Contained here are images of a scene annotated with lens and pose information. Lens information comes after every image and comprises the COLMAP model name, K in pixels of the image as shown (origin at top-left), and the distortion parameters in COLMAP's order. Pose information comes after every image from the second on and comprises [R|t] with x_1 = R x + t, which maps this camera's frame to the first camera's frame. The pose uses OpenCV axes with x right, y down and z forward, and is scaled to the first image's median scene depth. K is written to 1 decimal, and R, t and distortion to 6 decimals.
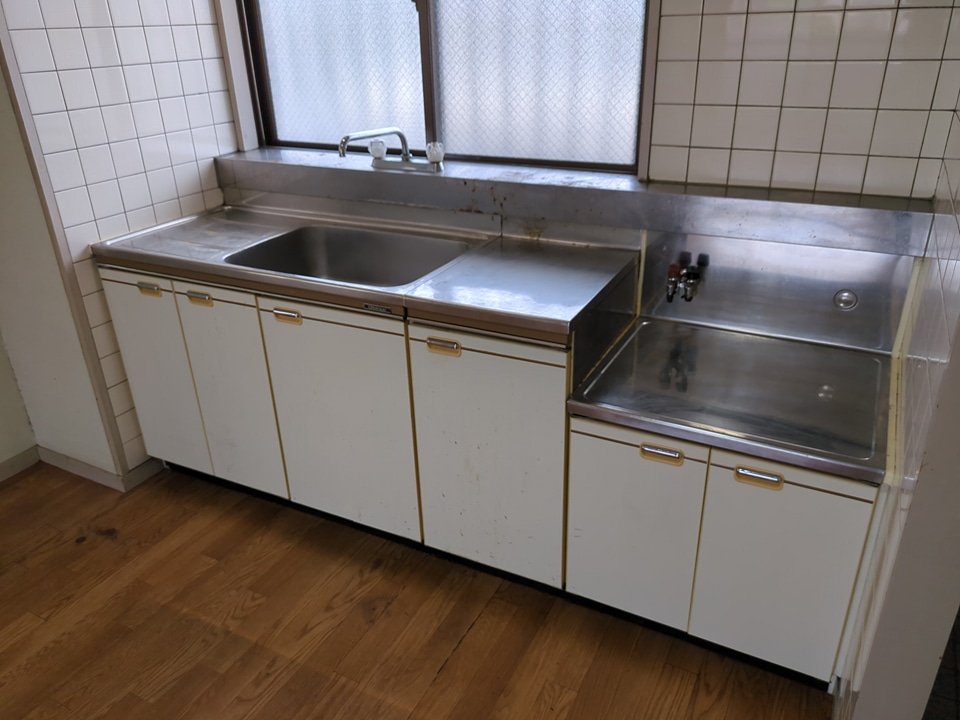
lens RADIAL K [[718.0, 0, 479.3], [0, 718.0, 361.8], [0, 0, 1]] dist [0.022777, -0.012720]
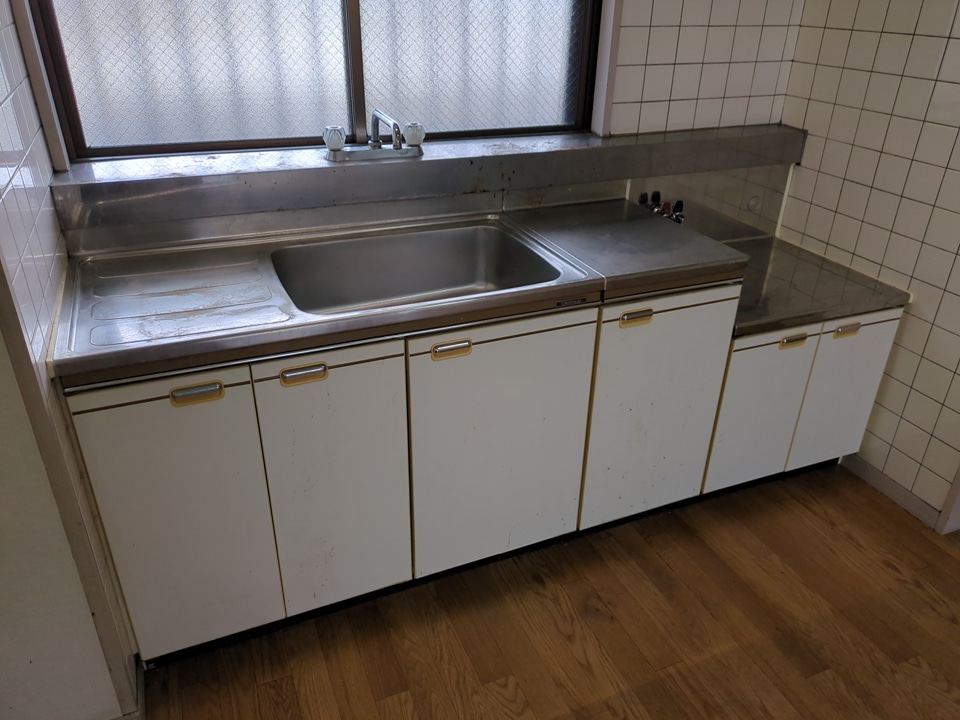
lens RADIAL K [[718.0, 0, 474.0], [0, 718.0, 360.7], [0, 0, 1]] dist [0.022777, -0.012720]
pose [[0.634970, -0.328287, 0.699314, -0.777455], [0.298081, 0.939233, 0.170260, -0.172672], [-0.712713, 0.100343, 0.694242, 0.399619]]
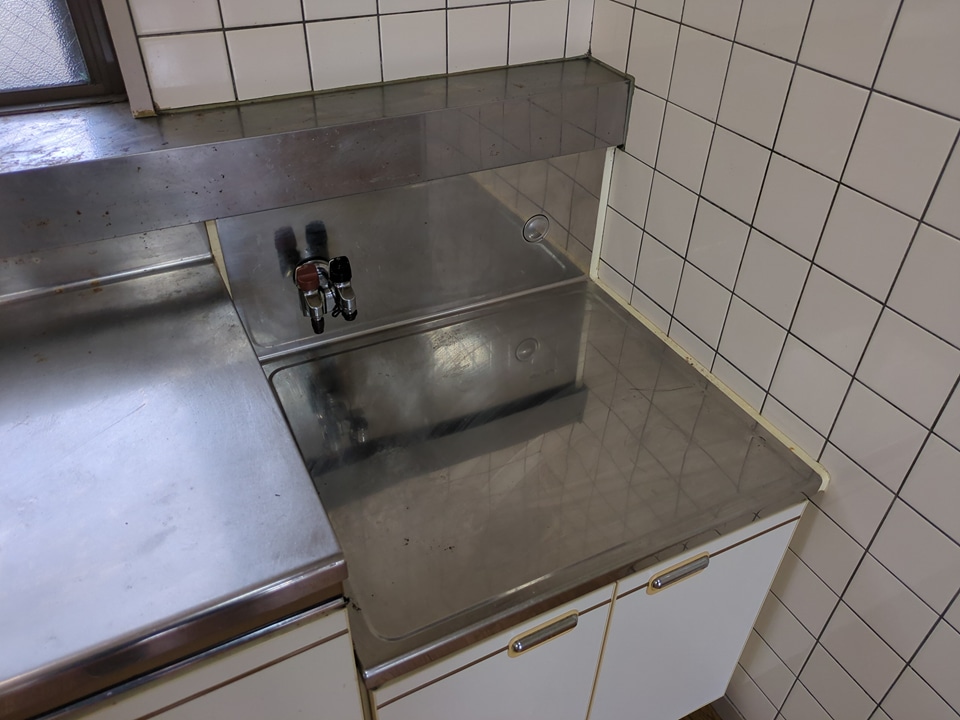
lens RADIAL K [[718.0, 0, 463.4], [0, 718.0, 354.2], [0, 0, 1]] dist [0.022777, -0.012720]
pose [[0.590194, -0.462443, 0.661678, -0.034975], [0.321254, 0.886504, 0.333026, -0.200416], [-0.740586, 0.016017, 0.671771, 0.520152]]
